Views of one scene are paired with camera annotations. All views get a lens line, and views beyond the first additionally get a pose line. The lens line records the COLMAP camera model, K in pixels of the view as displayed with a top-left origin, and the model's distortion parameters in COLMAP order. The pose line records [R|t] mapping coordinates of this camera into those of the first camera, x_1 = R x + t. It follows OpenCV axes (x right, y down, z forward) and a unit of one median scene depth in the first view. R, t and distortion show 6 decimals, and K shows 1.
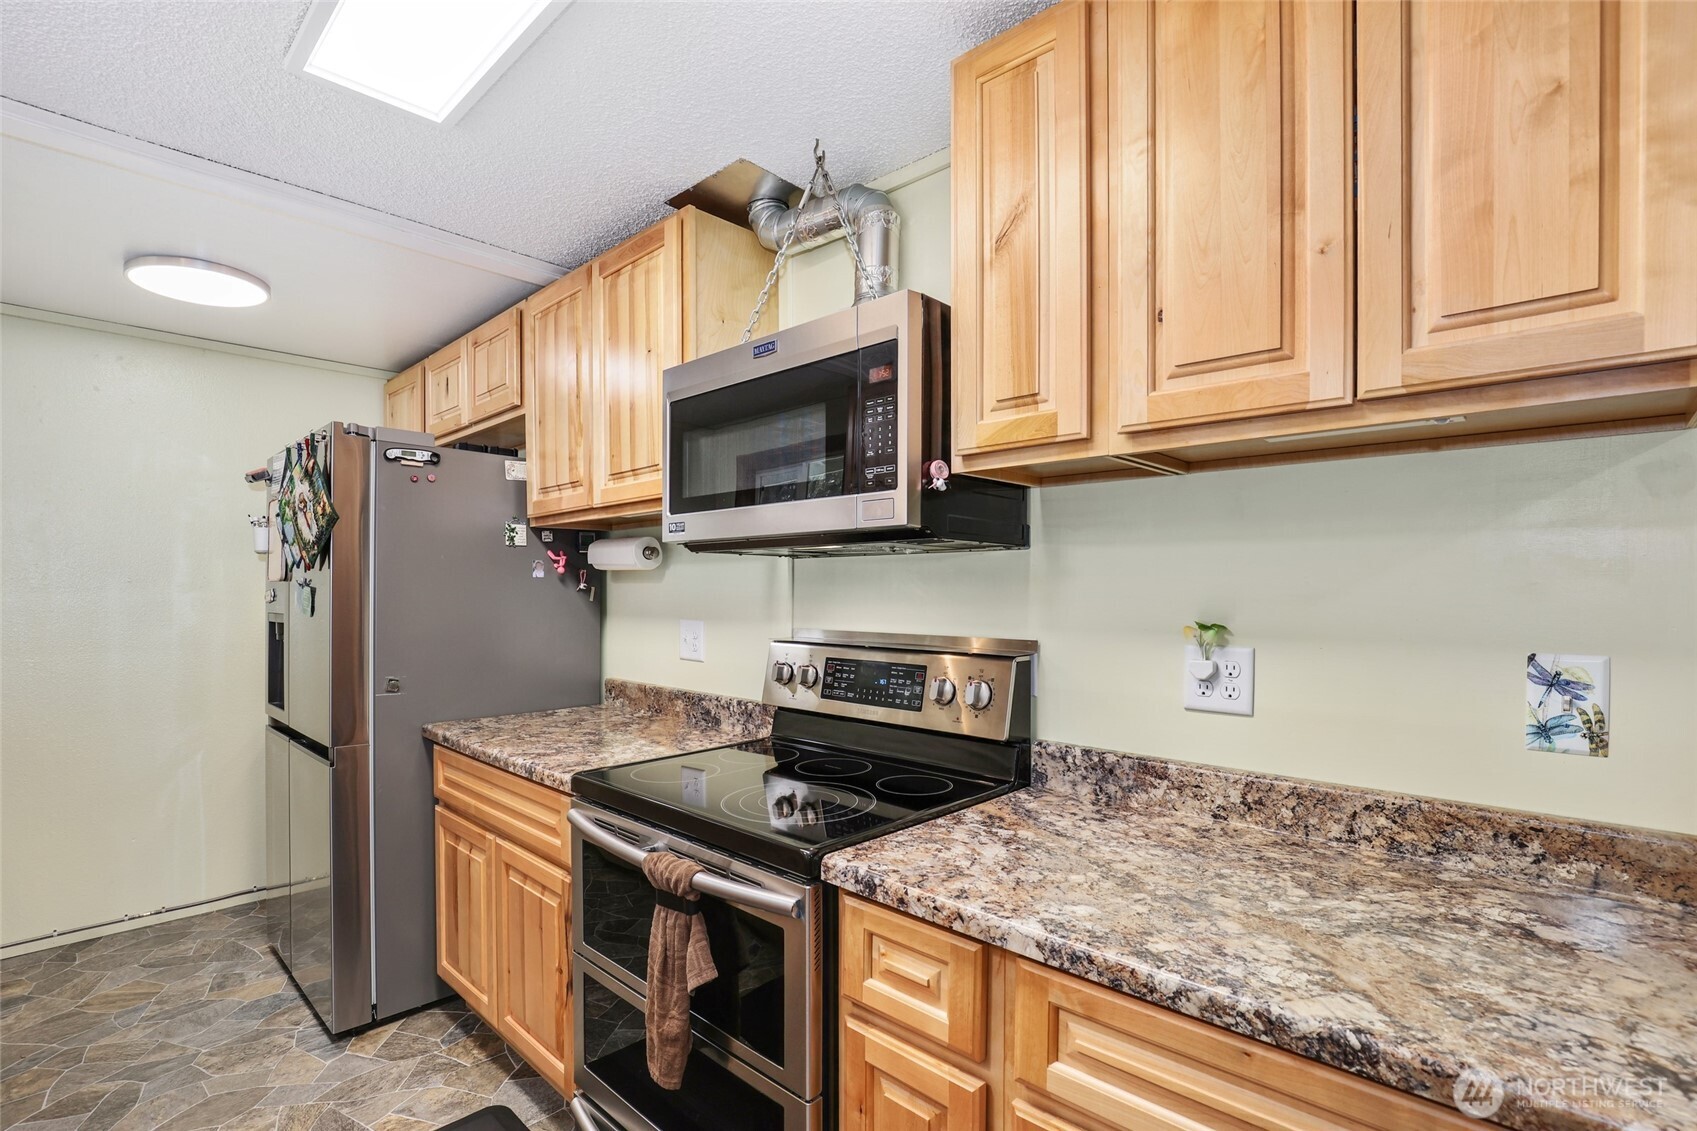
lens RADIAL K [[790.1, 0, 854.4], [0, 790.1, 596.8], [0, 0, 1]] dist [-0.036774, 0.008523]
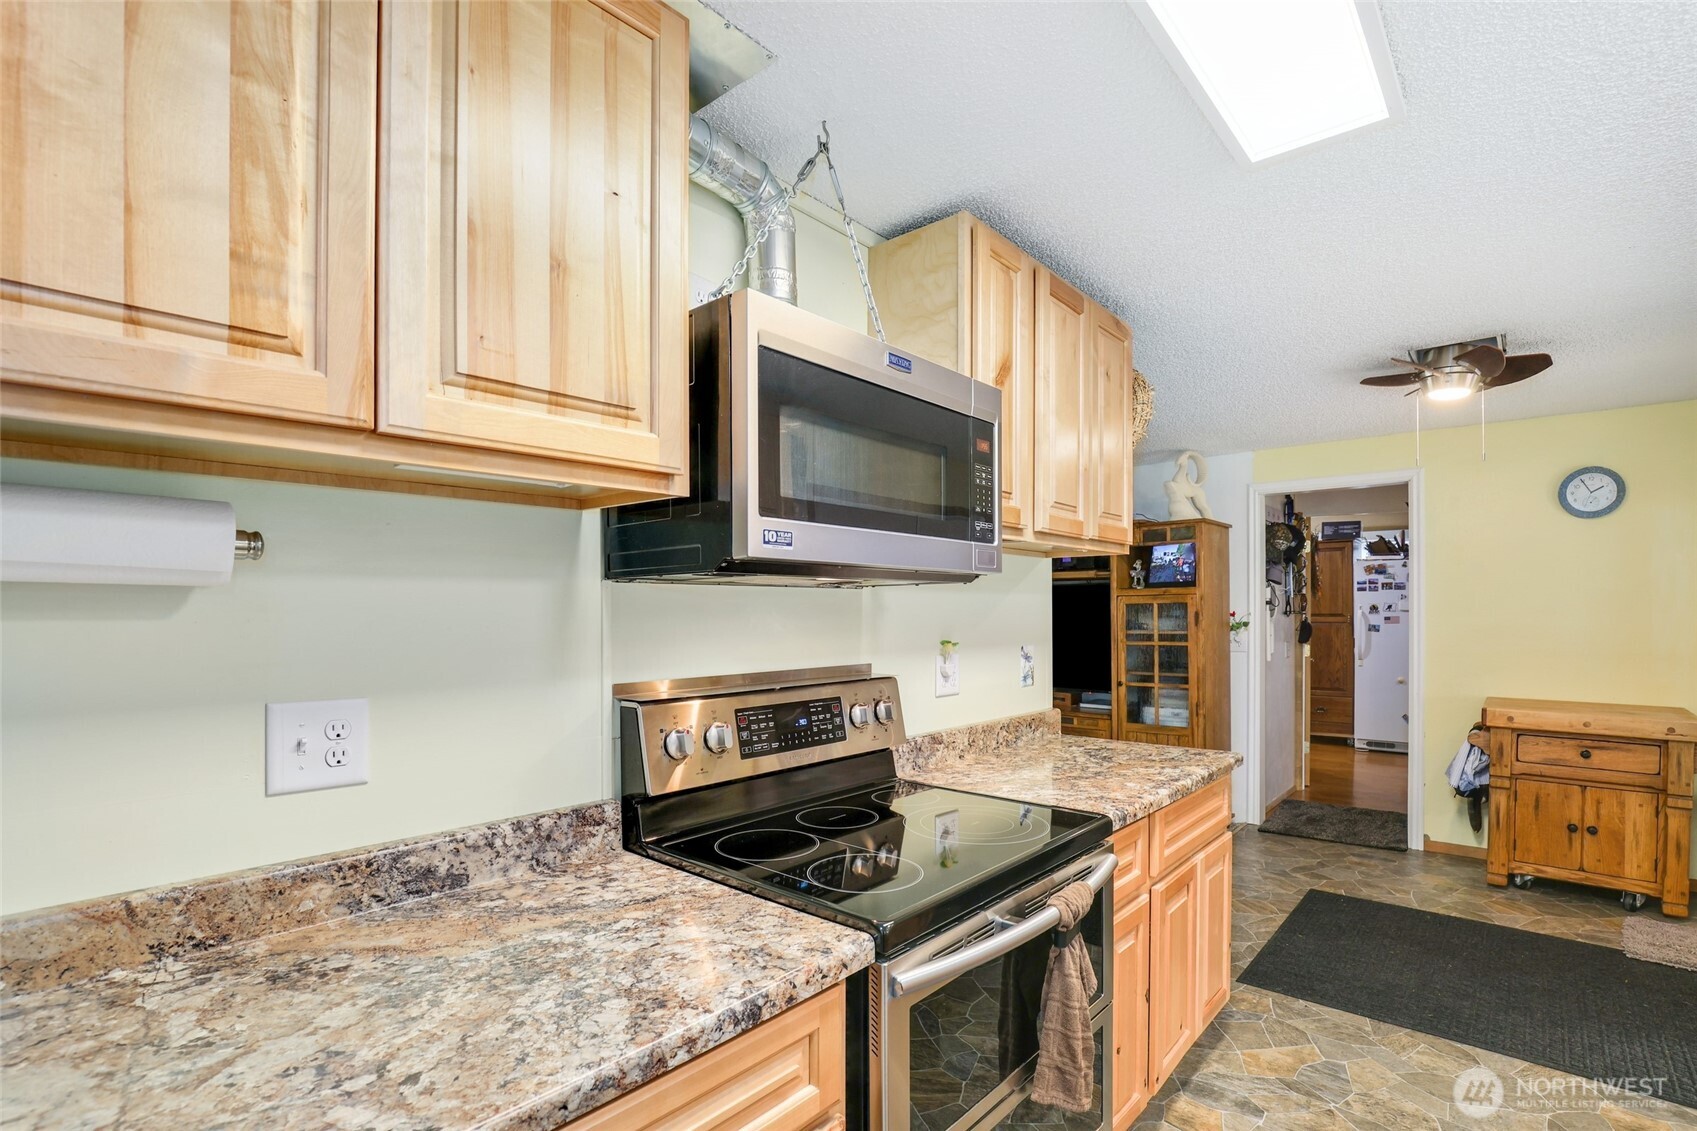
lens RADIAL K [[792.8, 0, 853.2], [0, 792.8, 607.8], [0, 0, 1]] dist [-0.040868, 0.008524]
pose [[-0.034061, 0.001821, 0.999418, -1.029281], [0.012221, 0.999924, -0.001405, -0.030405], [-0.999345, 0.012166, -0.034081, 1.092327]]
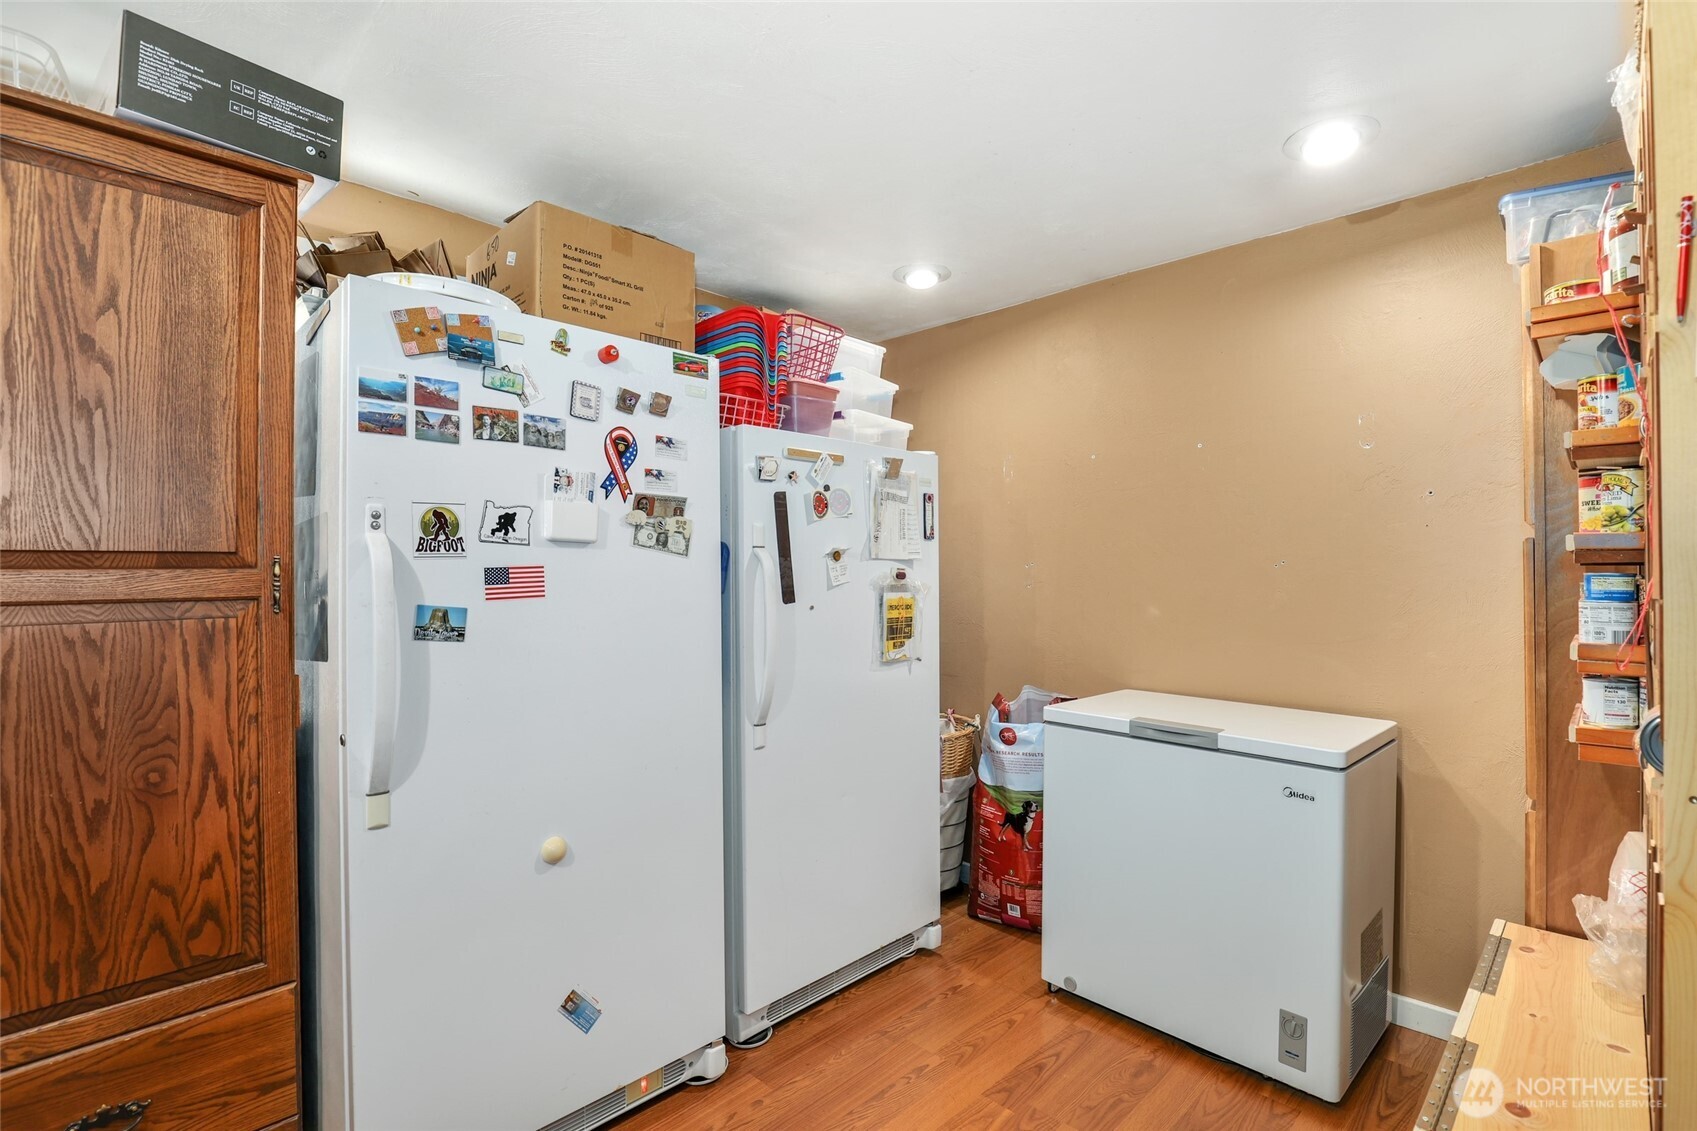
lens RADIAL K [[786.5, 0, 855.1], [0, 786.5, 578.8], [0, 0, 1]] dist [-0.034859, 0.001135]
pose [[-0.999551, 0.006491, 0.029254, 3.247689], [0.006693, 0.999954, 0.006837, 0.070468], [-0.029209, 0.007030, -0.999549, -1.400074]]
